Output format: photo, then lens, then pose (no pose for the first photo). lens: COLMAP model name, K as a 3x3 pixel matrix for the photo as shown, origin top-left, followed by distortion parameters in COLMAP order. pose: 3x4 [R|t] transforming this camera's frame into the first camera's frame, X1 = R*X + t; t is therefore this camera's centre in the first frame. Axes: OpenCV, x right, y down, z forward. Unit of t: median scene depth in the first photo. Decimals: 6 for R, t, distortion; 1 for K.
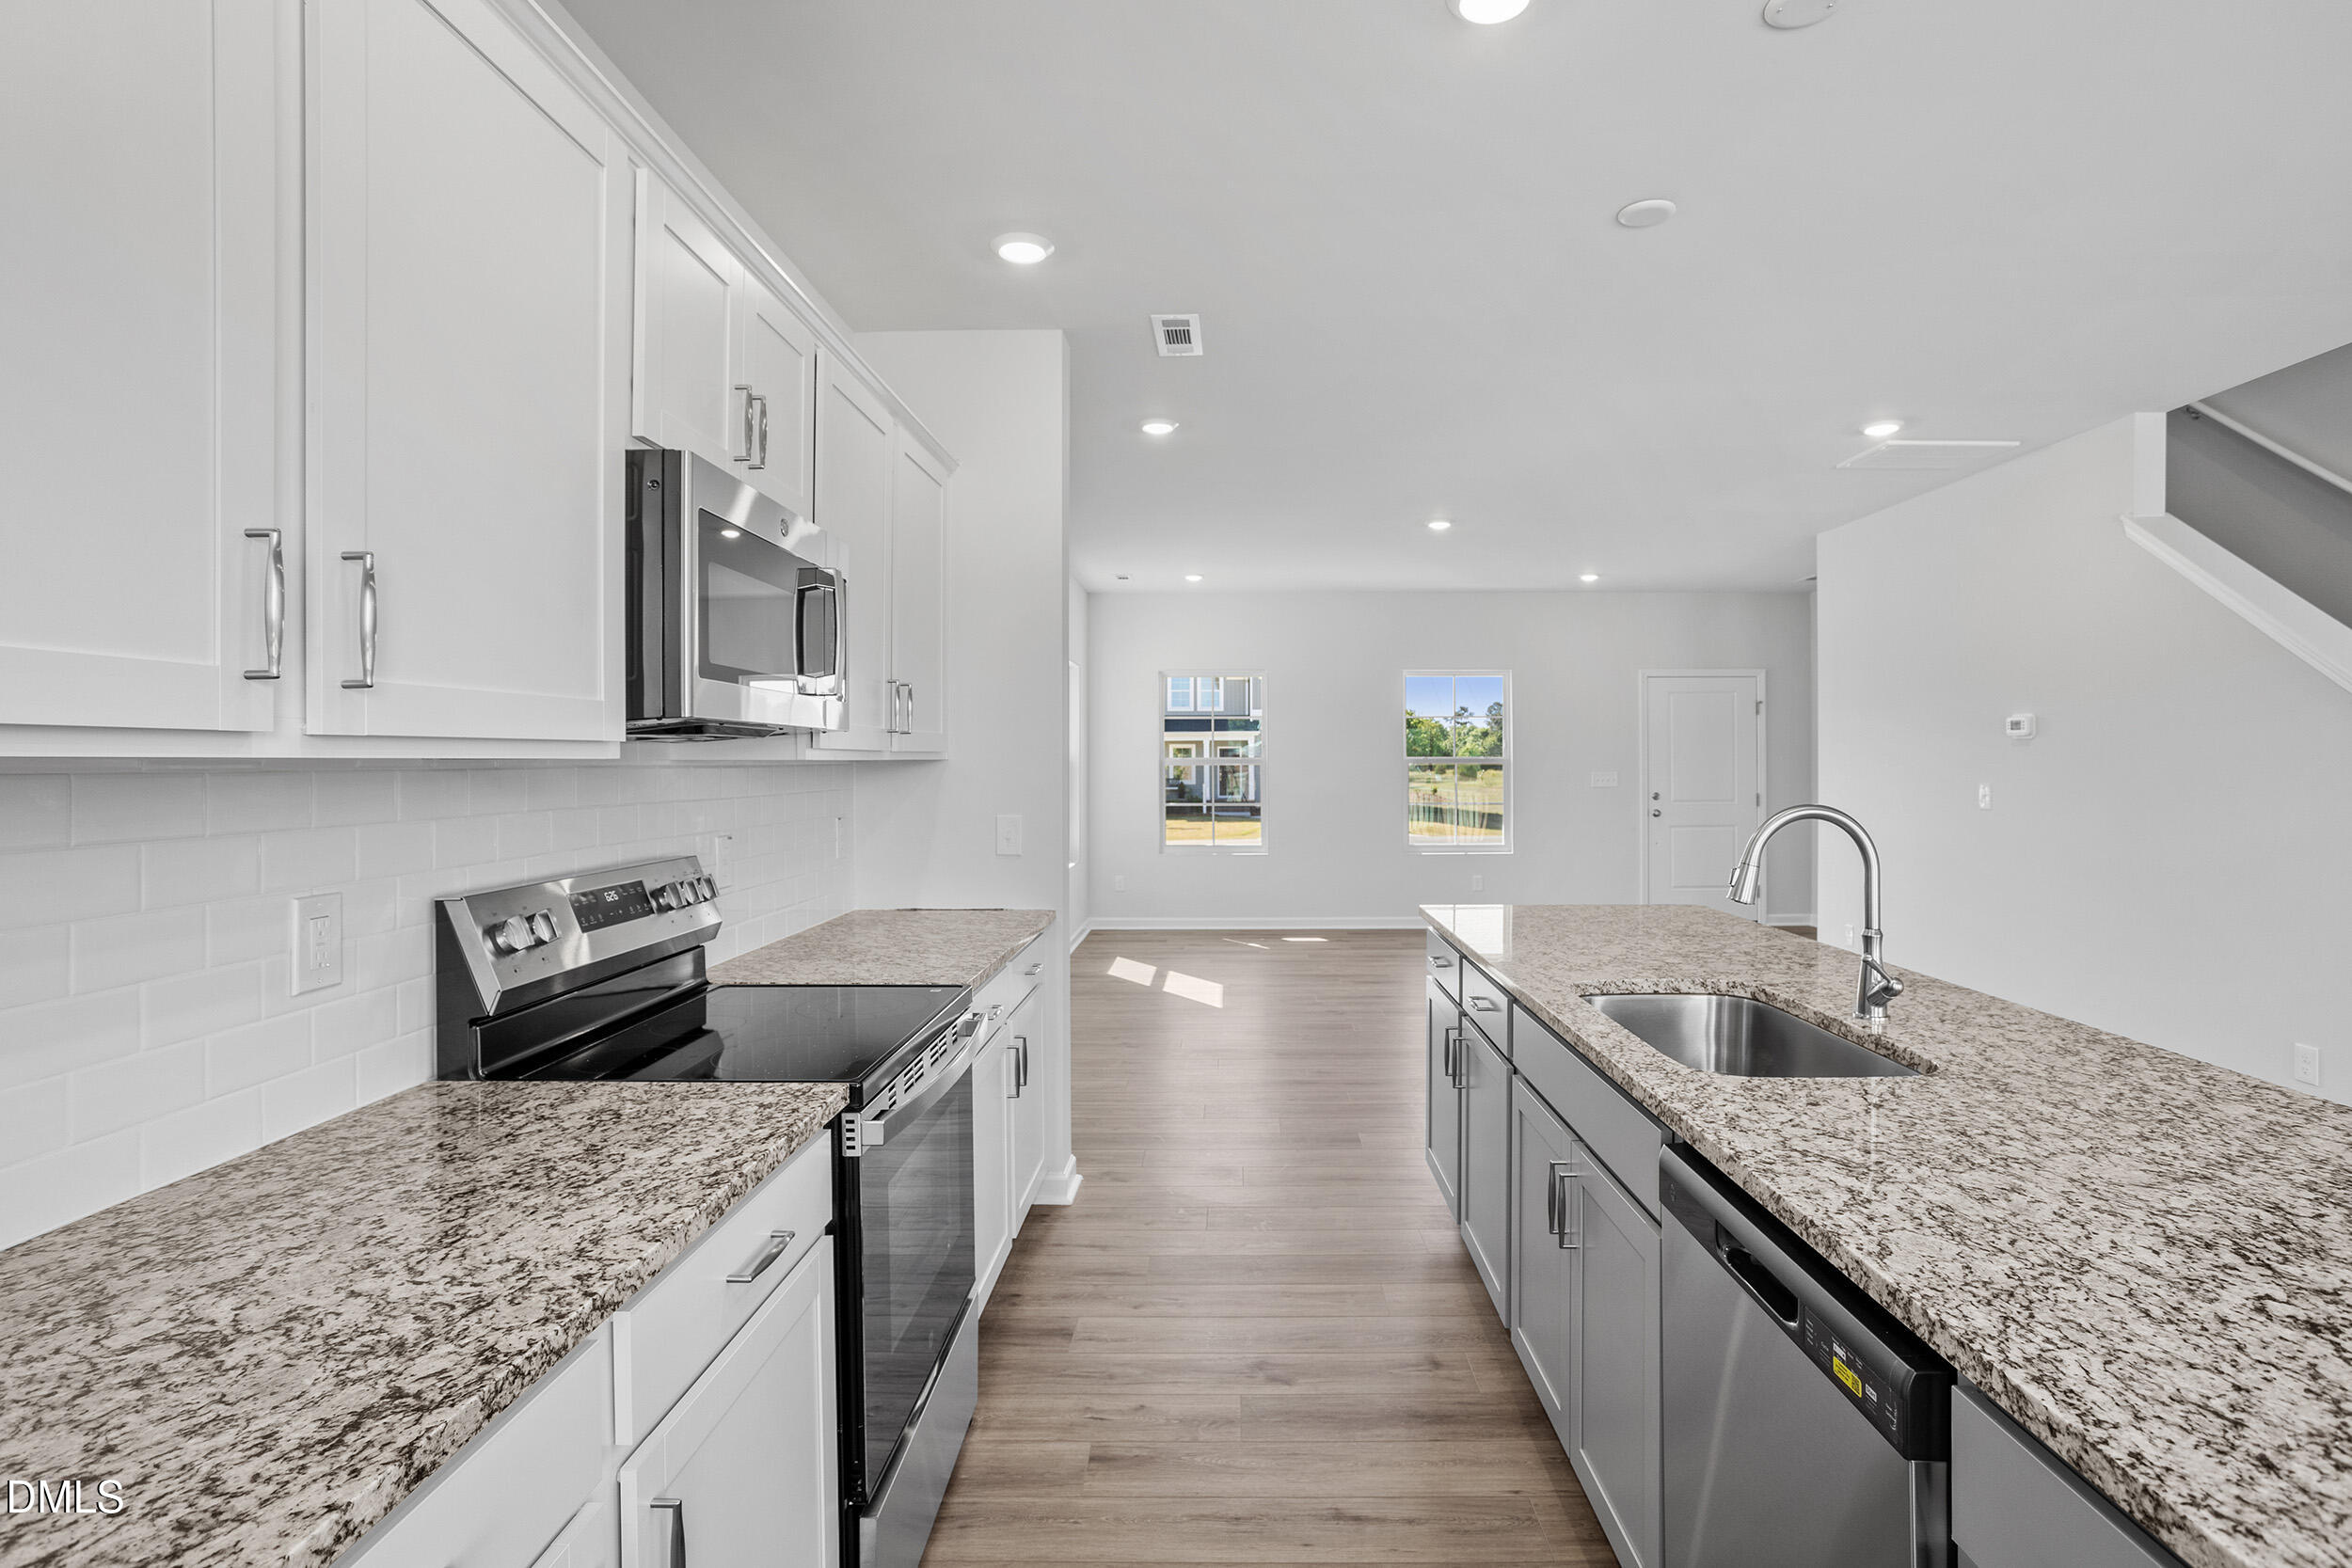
lens RADIAL K [[1149.2, 0, 1225.2], [0, 1149.2, 759.7], [0, 0, 1]] dist [-0.046671, 0.025188]
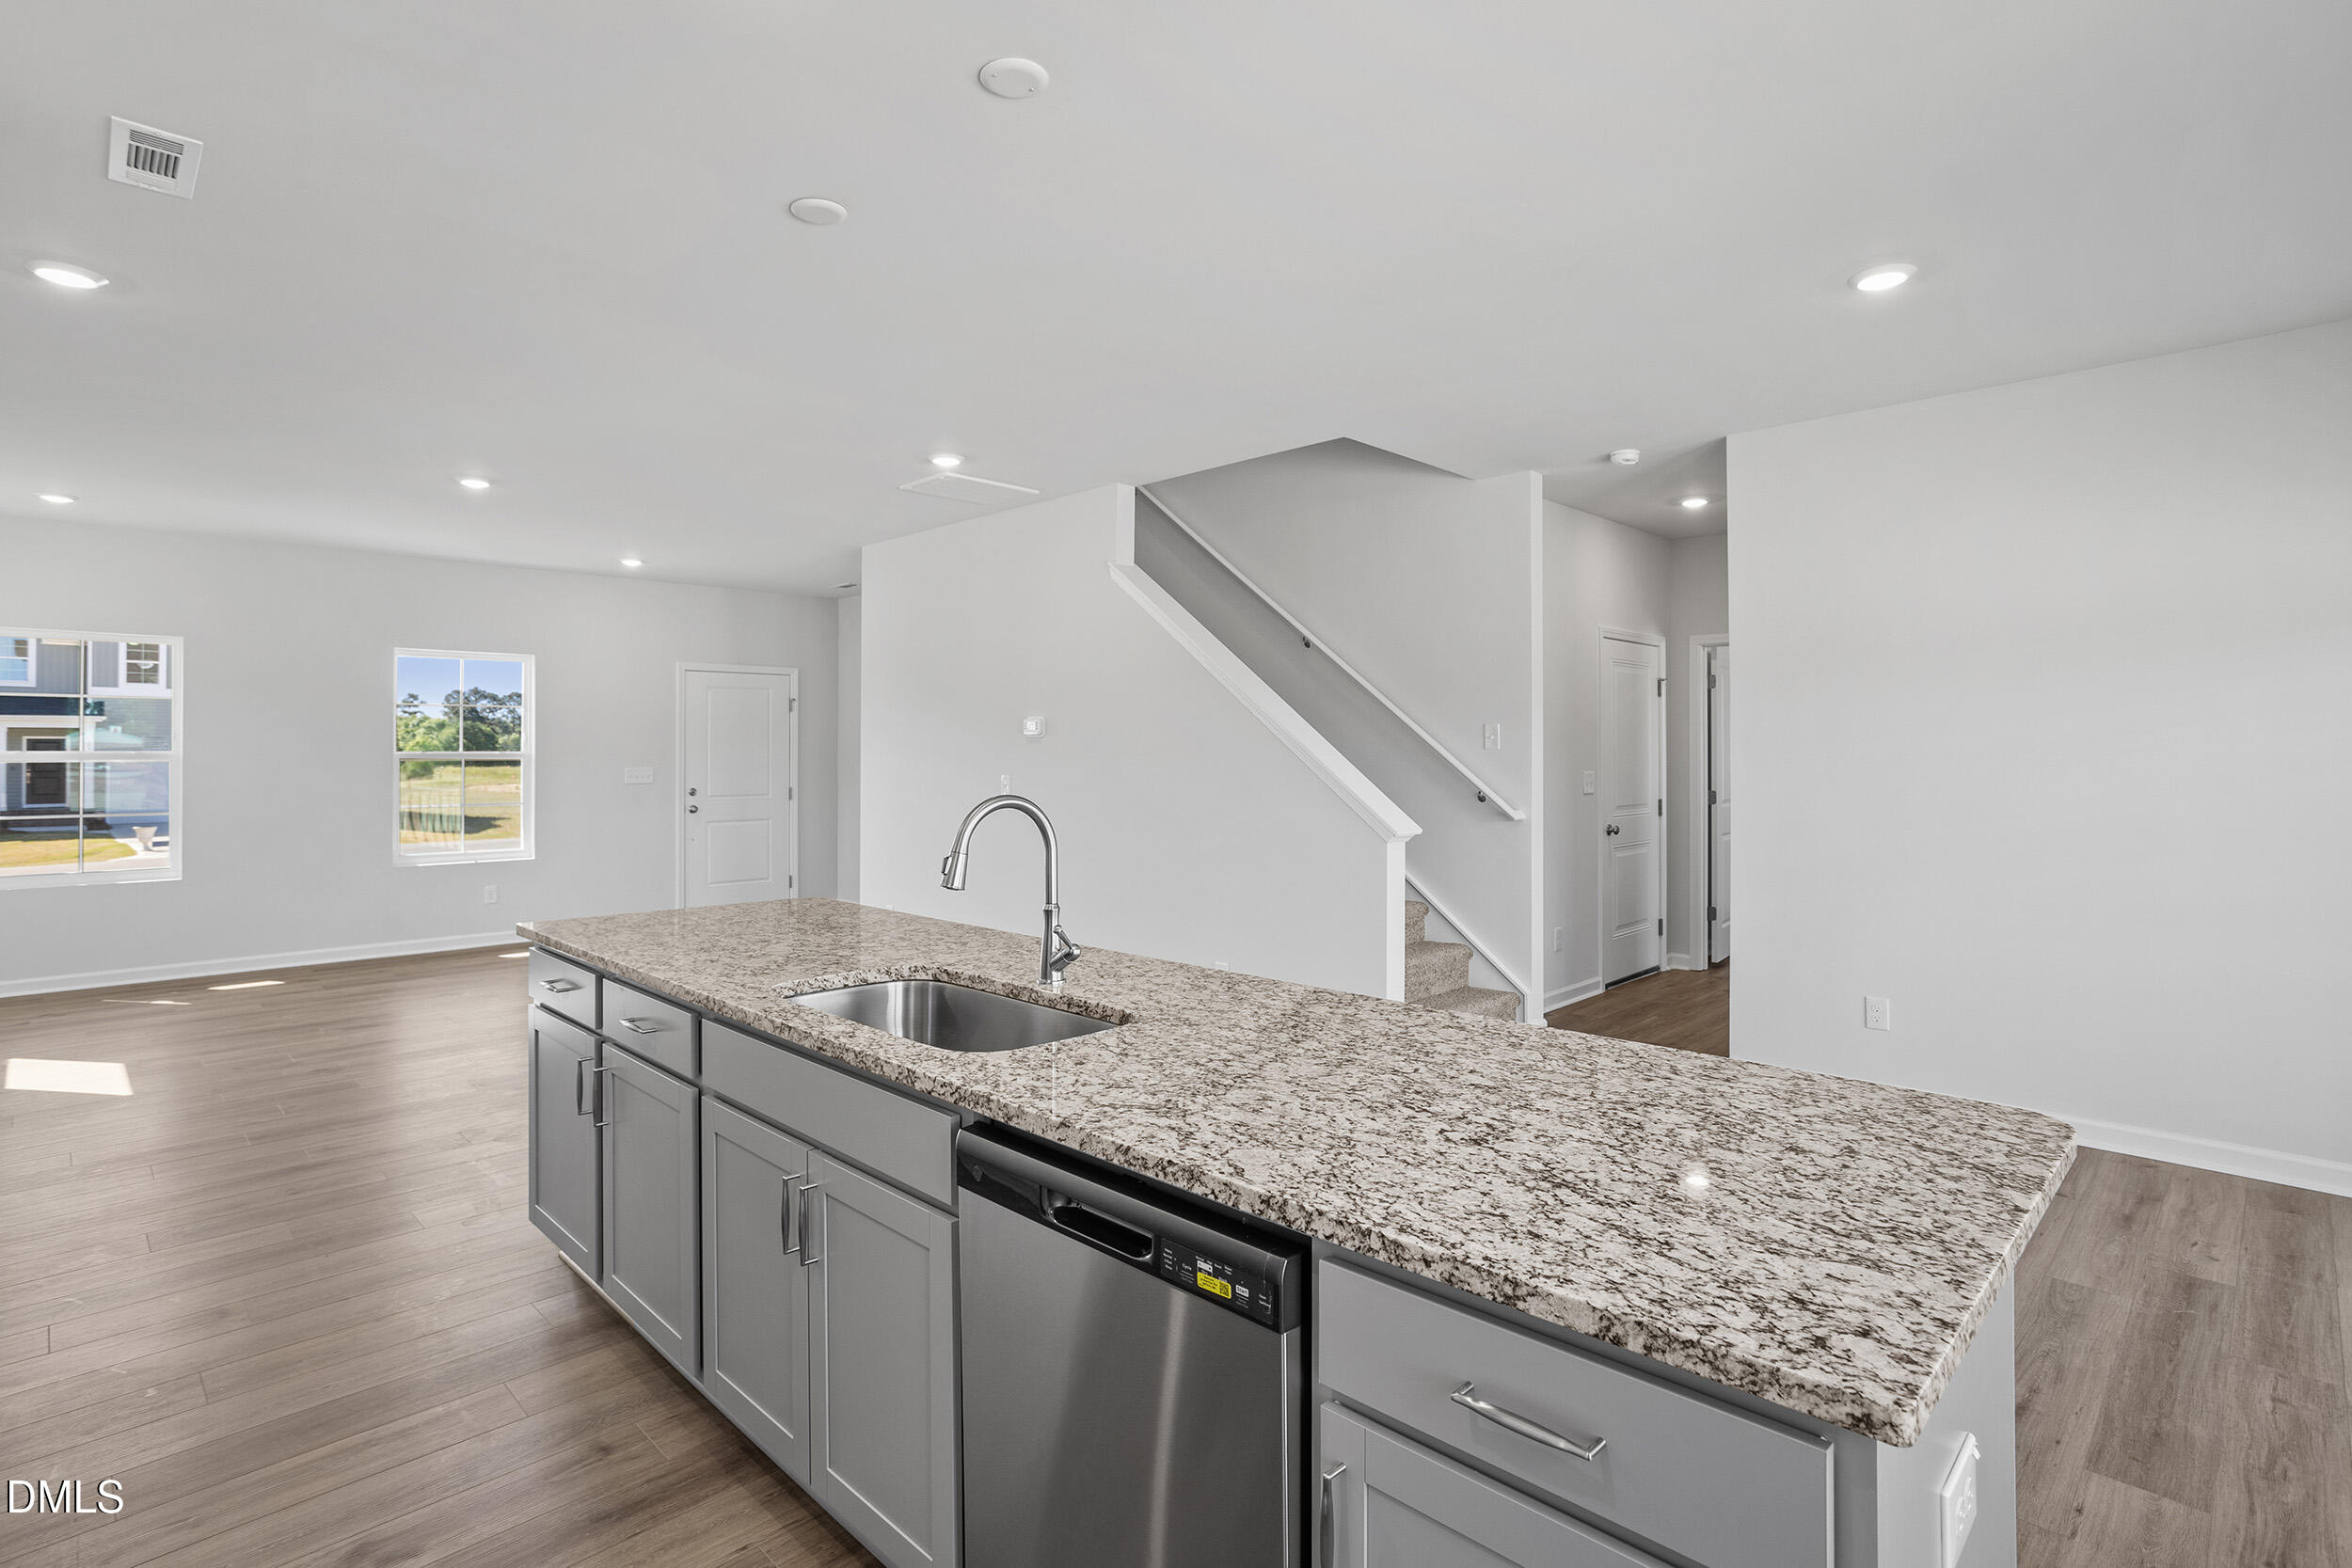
lens RADIAL K [[1149.2, 0, 1165.7], [0, 1149.2, 742.1], [0, 0, 1]] dist [-0.046671, 0.025188]
pose [[0.702764, 0.008353, 0.711374, -0.176130], [-0.000289, 0.999934, -0.011455, 0.000100], [-0.711423, 0.007844, 0.702720, 0.111499]]
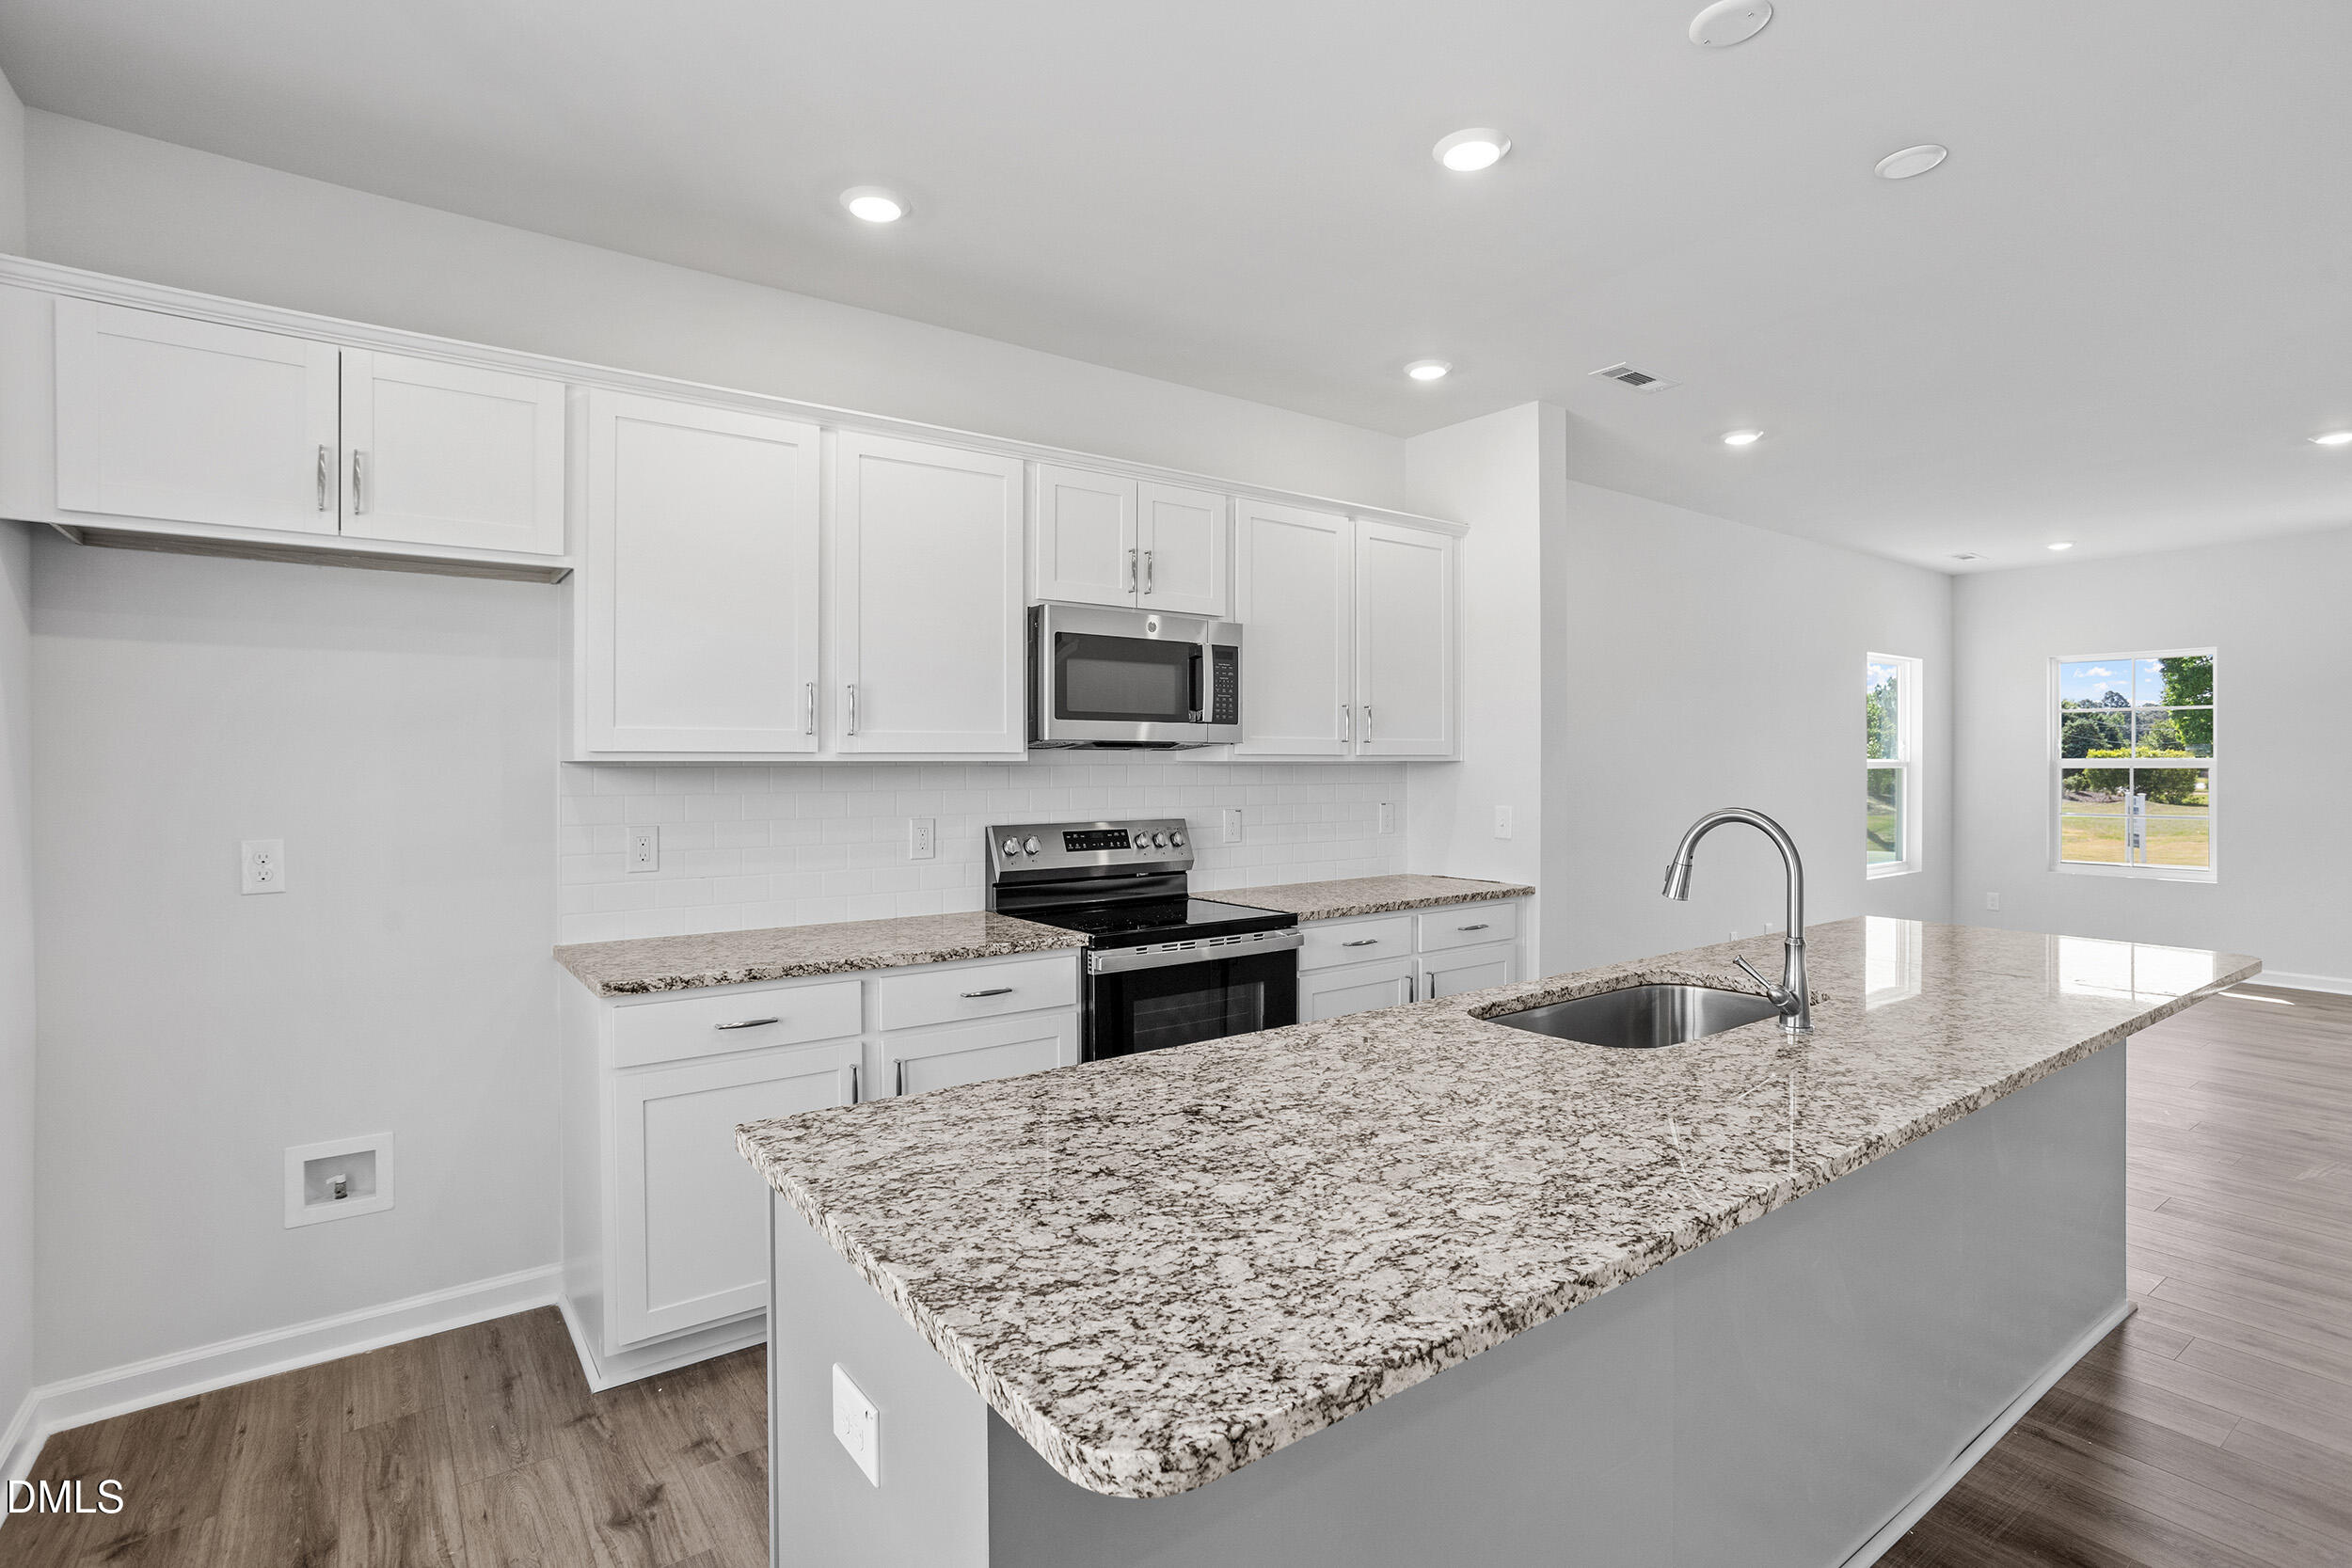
lens RADIAL K [[1149.2, 0, 1225.8], [0, 1149.2, 770.4], [0, 0, 1]] dist [-0.046671, 0.025188]
pose [[0.624792, 0.011979, -0.780700, 1.072595], [-0.002522, 0.999908, 0.013324, -0.009706], [0.780787, -0.006355, 0.624765, -0.004410]]
